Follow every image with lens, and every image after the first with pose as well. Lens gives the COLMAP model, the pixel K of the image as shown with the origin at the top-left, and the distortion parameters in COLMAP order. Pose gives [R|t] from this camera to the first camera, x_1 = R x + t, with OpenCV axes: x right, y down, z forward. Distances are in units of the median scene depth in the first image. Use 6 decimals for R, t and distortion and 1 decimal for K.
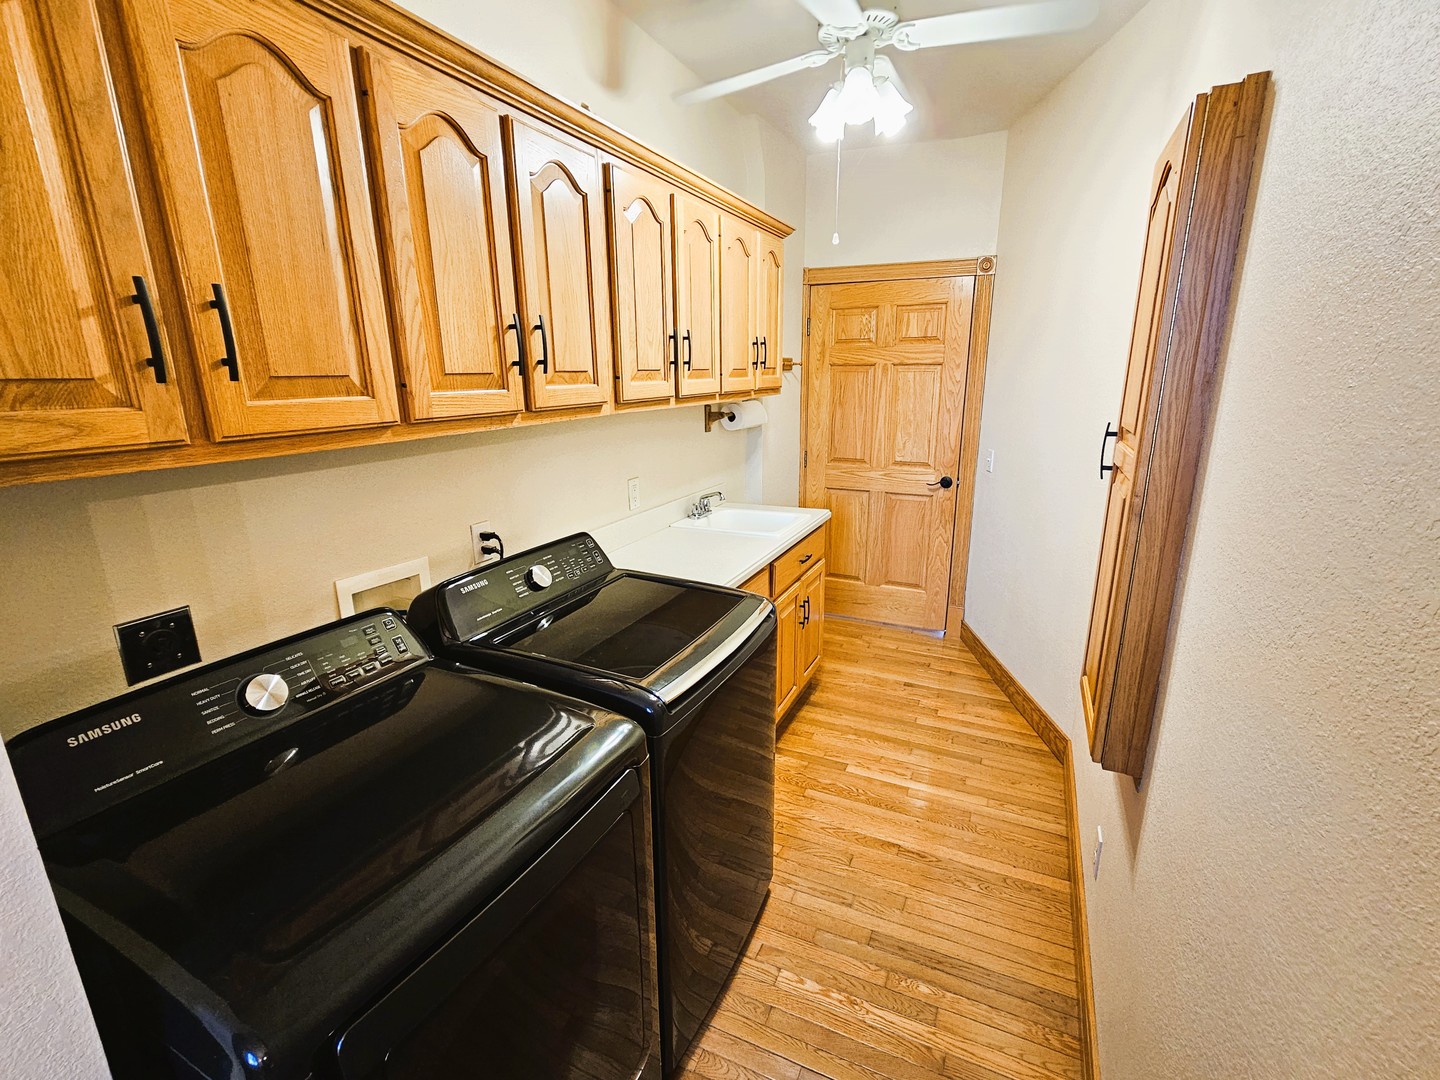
lens RADIAL K [[569.1, 0, 720.0], [0, 569.1, 540.0], [0, 0, 1]] dist [-0.044786, 0.000152]
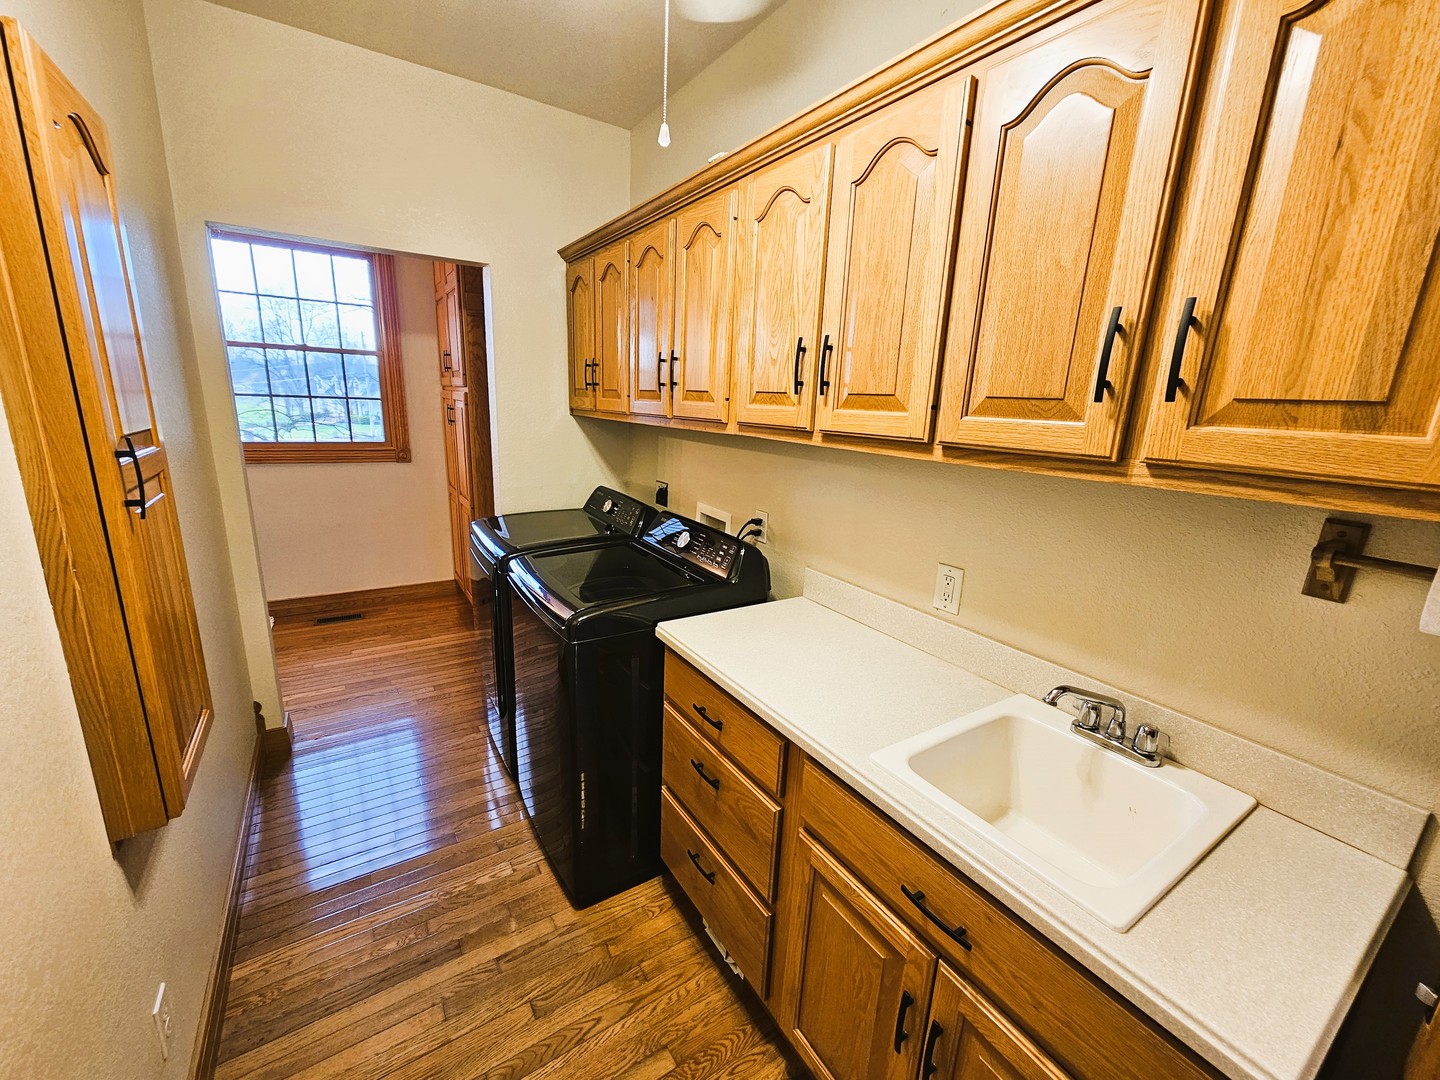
lens RADIAL K [[584.4, 0, 720.0], [0, 584.4, 540.0], [0, 0, 1]] dist [0.002588, 0.000192]
pose [[-0.493398, 0.208460, -0.844454, 0.762068], [-0.275170, 0.883583, 0.378896, -0.442613], [0.825130, 0.419315, -0.378597, 1.449791]]
